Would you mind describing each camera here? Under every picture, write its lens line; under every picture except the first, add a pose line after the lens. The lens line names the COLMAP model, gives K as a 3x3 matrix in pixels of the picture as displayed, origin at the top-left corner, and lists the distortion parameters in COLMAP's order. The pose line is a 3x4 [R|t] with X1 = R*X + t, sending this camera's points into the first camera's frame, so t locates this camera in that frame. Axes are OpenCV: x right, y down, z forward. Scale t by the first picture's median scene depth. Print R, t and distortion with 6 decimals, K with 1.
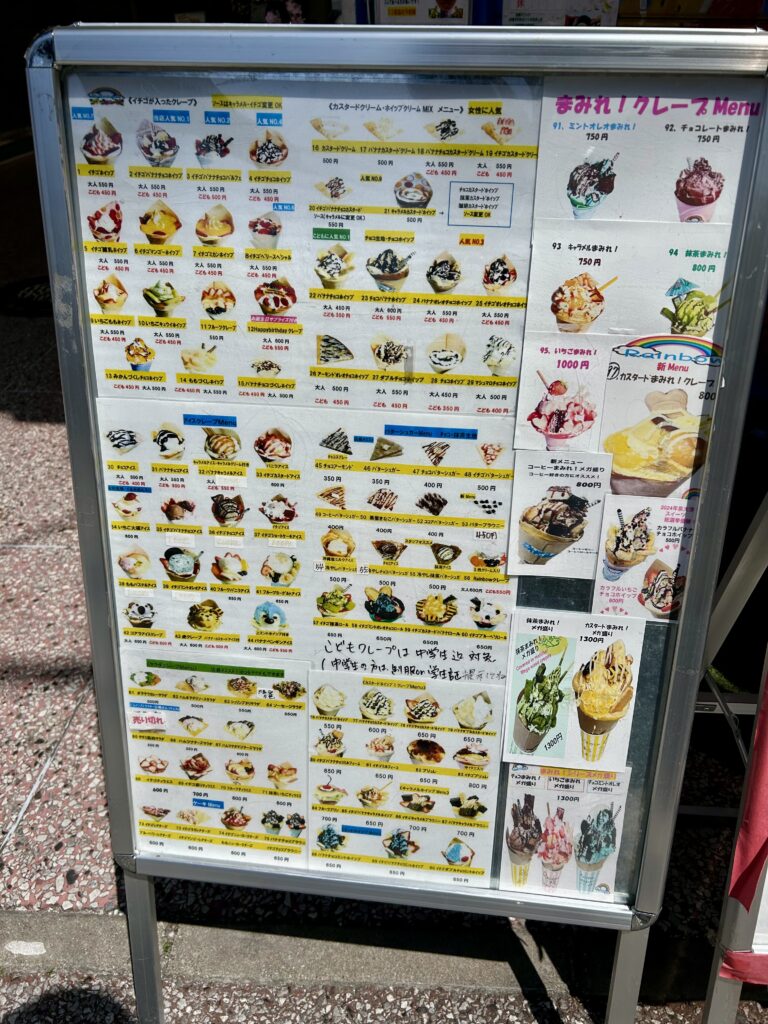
lens RADIAL K [[774.5, 0, 377.7], [0, 774.5, 496.9], [0, 0, 1]] dist [0.021871, -0.027516]
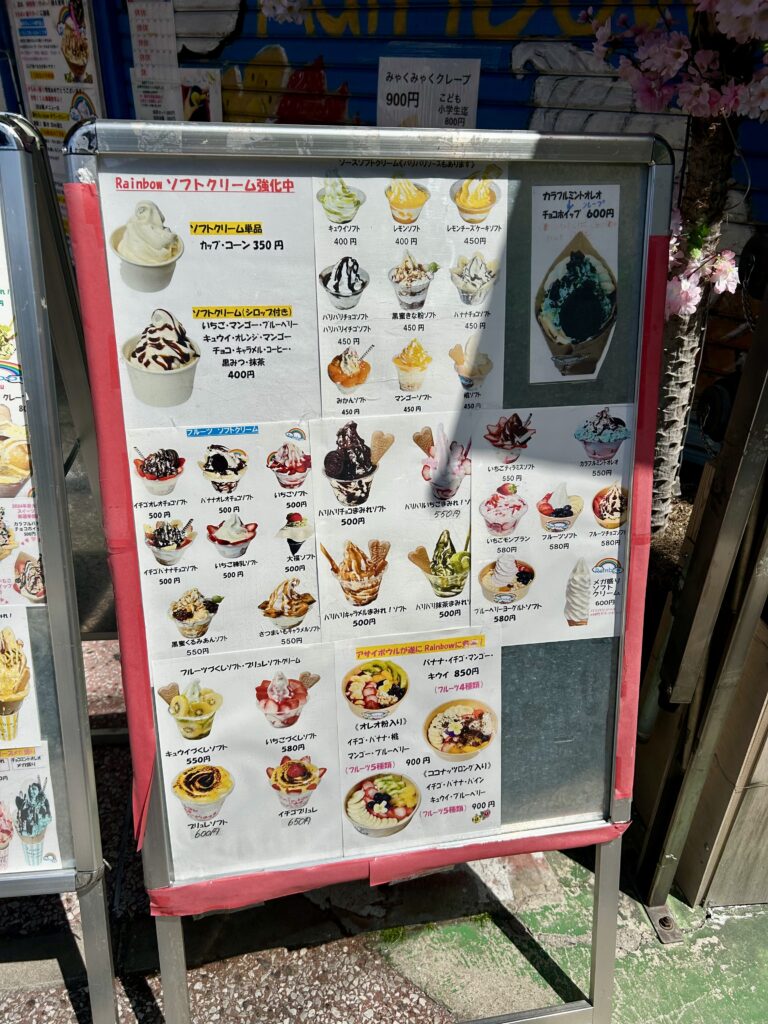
lens RADIAL K [[774.5, 0, 377.7], [0, 774.5, 496.9], [0, 0, 1]] dist [0.021871, -0.027516]
pose [[0.972859, -0.078474, 0.217686, 0.590248], [0.091138, 0.994645, -0.048741, 0.097254], [-0.212695, 0.067257, 0.974801, -0.232024]]
